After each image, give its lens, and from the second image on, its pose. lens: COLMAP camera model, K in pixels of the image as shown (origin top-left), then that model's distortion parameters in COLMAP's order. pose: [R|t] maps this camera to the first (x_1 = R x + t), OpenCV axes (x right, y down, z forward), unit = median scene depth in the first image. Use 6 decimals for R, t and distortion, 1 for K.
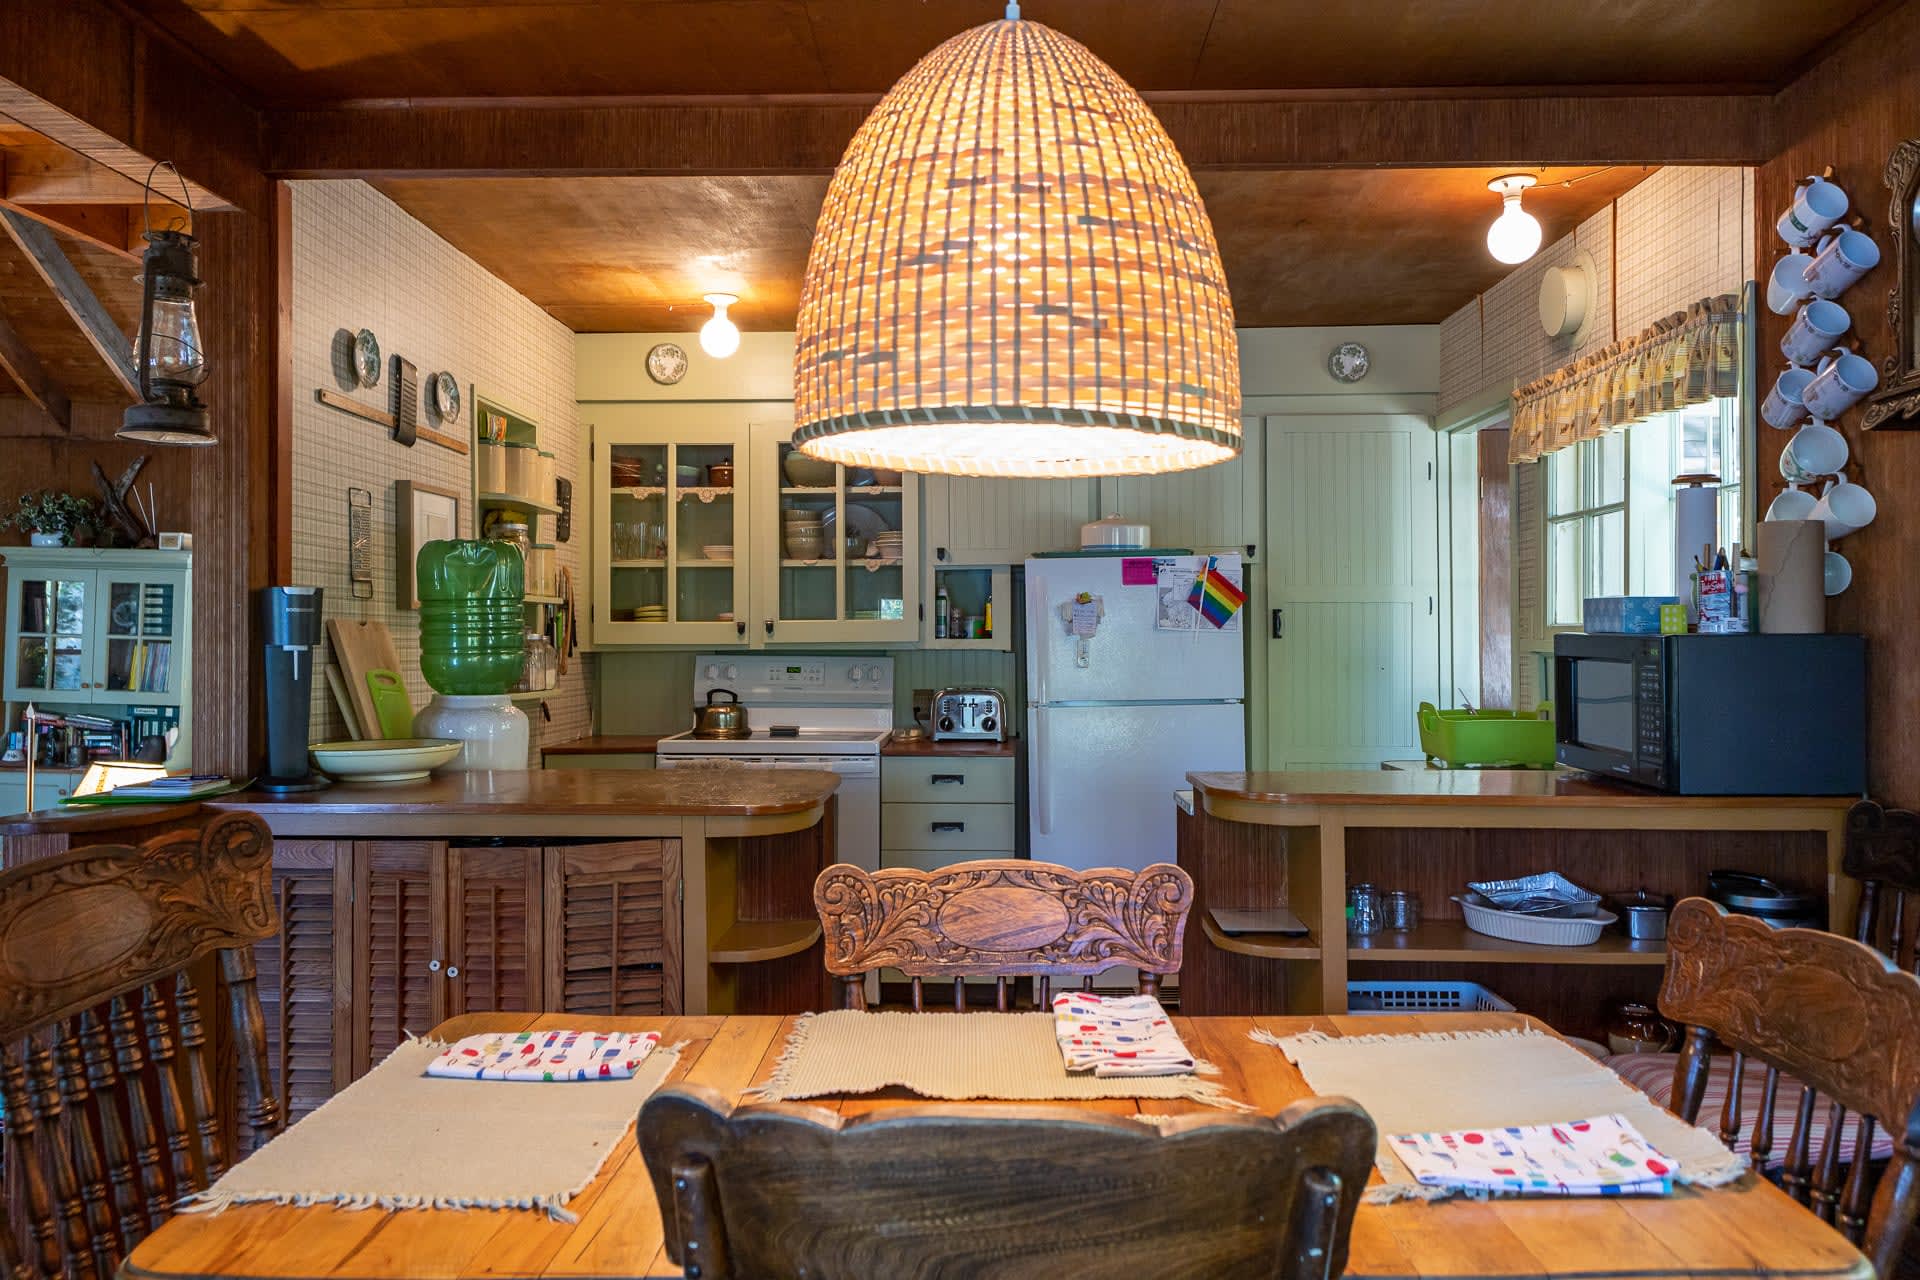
lens RADIAL K [[1510.8, 0, 960.0], [0, 1510.8, 640.0], [0, 0, 1]] dist [-0.005908, -0.003472]
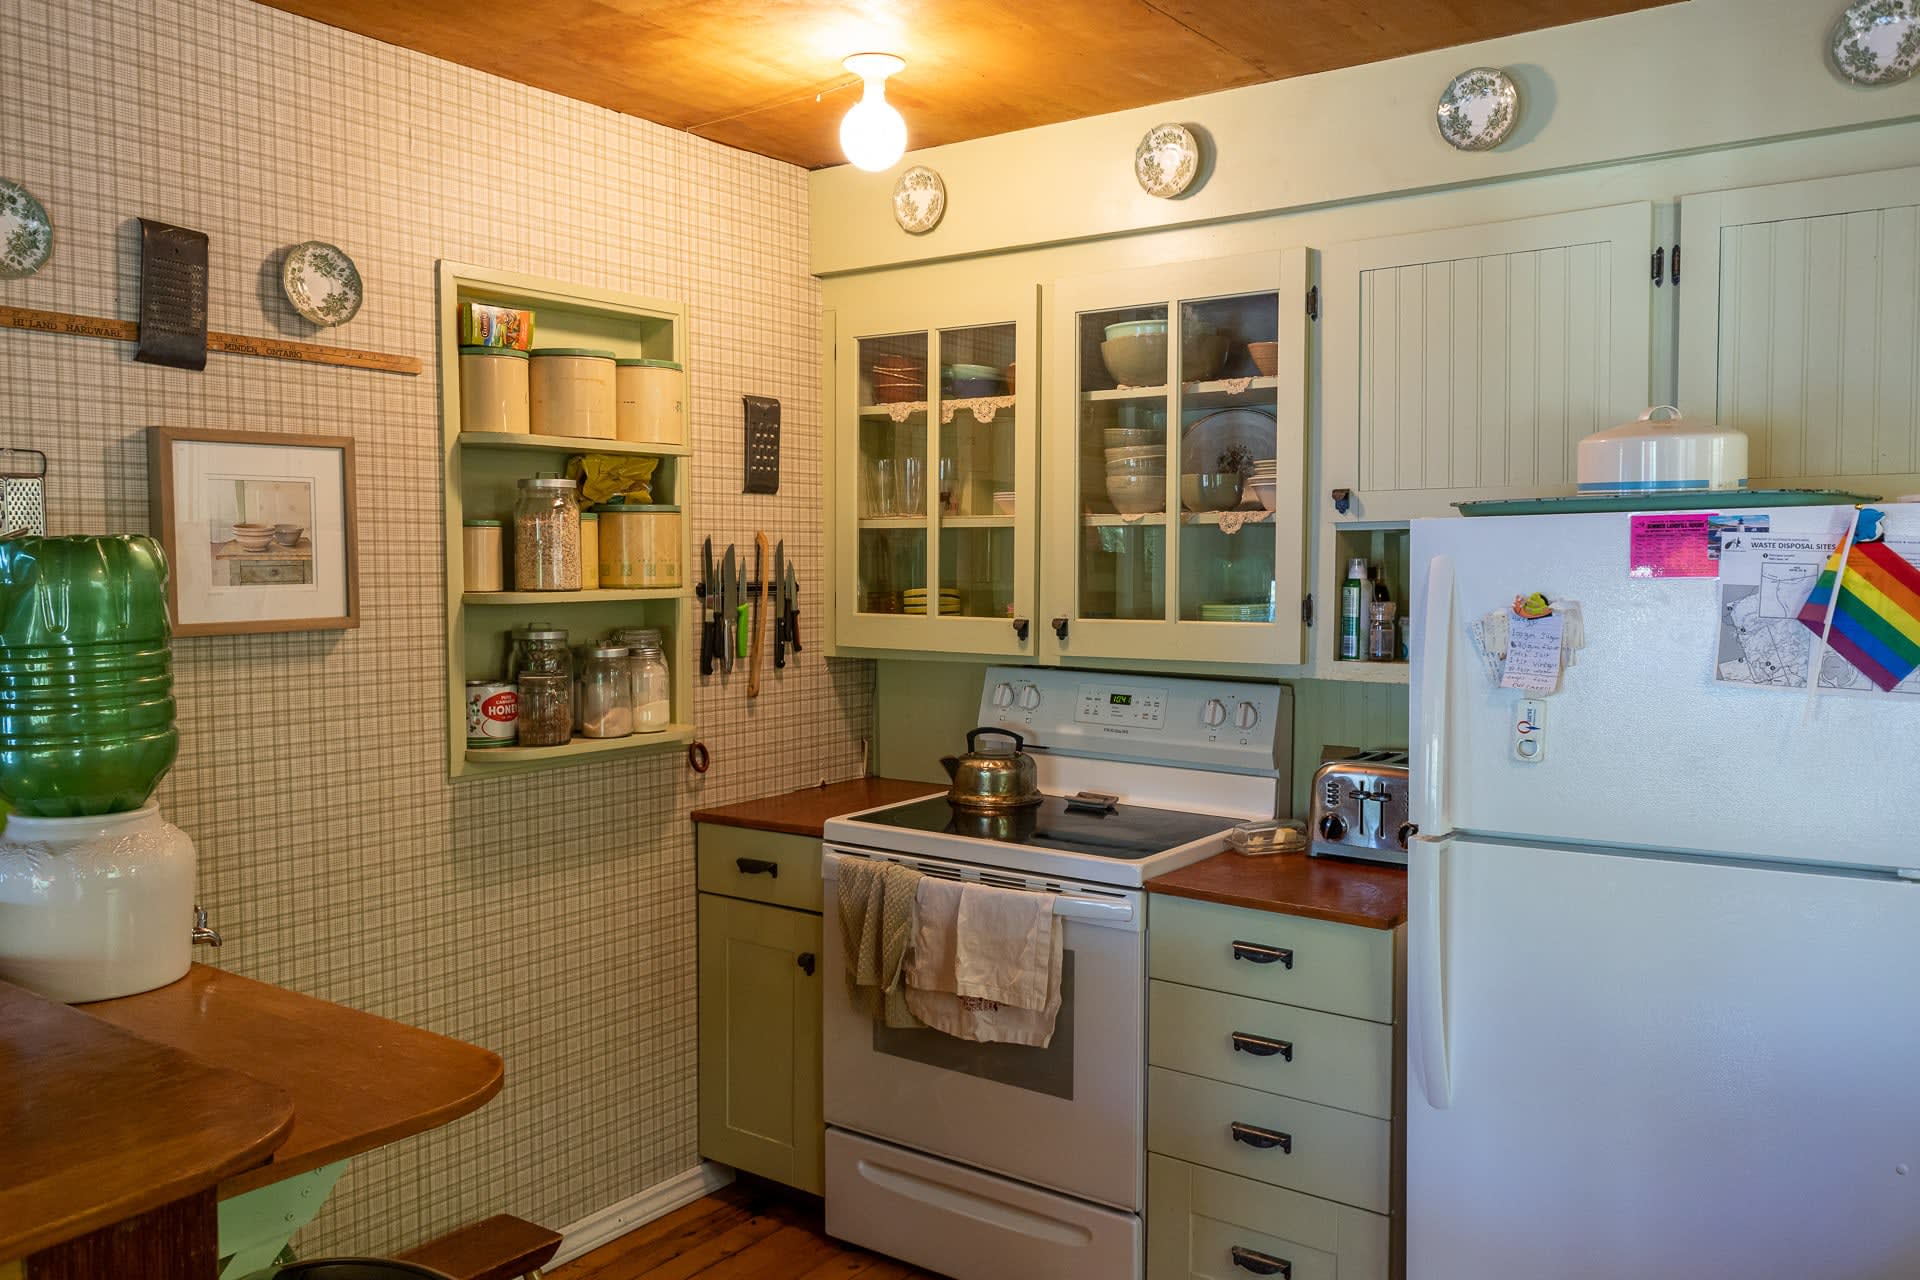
lens RADIAL K [[1510.8, 0, 960.0], [0, 1510.8, 640.0], [0, 0, 1]] dist [-0.005908, -0.003472]
pose [[0.825065, 0.034490, -0.563984, 0.175088], [0.001147, 0.998031, 0.062712, -0.041632], [0.565036, -0.052388, 0.823401, 0.489173]]
